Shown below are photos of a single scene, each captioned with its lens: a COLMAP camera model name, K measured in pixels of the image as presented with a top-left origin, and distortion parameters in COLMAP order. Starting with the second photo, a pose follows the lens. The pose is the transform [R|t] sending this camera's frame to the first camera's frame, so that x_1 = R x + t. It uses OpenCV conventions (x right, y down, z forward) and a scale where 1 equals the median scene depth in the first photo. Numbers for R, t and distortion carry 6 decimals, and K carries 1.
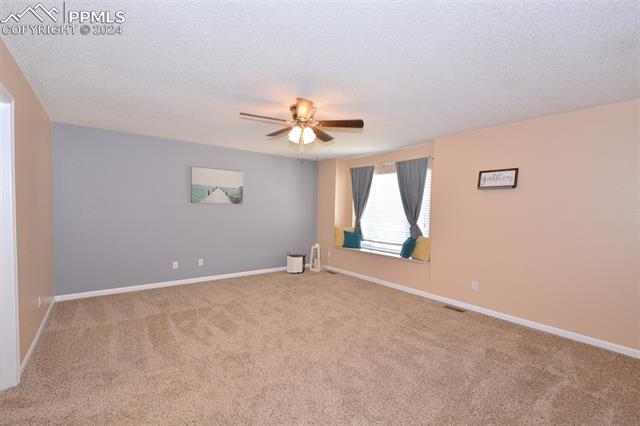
lens RADIAL K [[281.0, 0, 314.6], [0, 281.0, 214.4], [0, 0, 1]] dist [-0.001388, -0.004787]
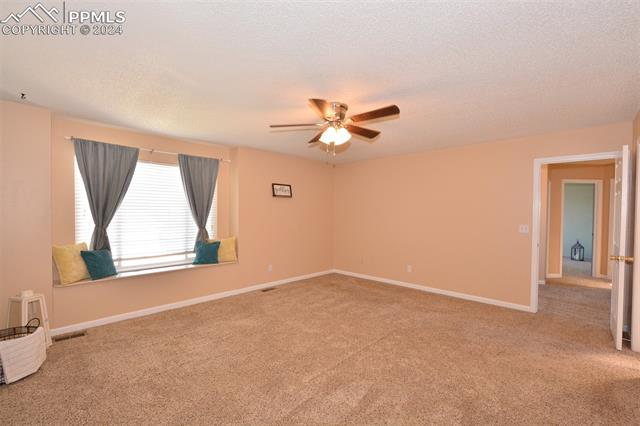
lens RADIAL K [[281.0, 0, 319.4], [0, 281.0, 213.7], [0, 0, 1]] dist [-0.001388, -0.004787]
pose [[-0.151629, -0.035994, 0.987782, -0.599830], [0.003776, 0.999308, 0.036993, -0.041466], [-0.988430, 0.009339, -0.151388, 0.735048]]
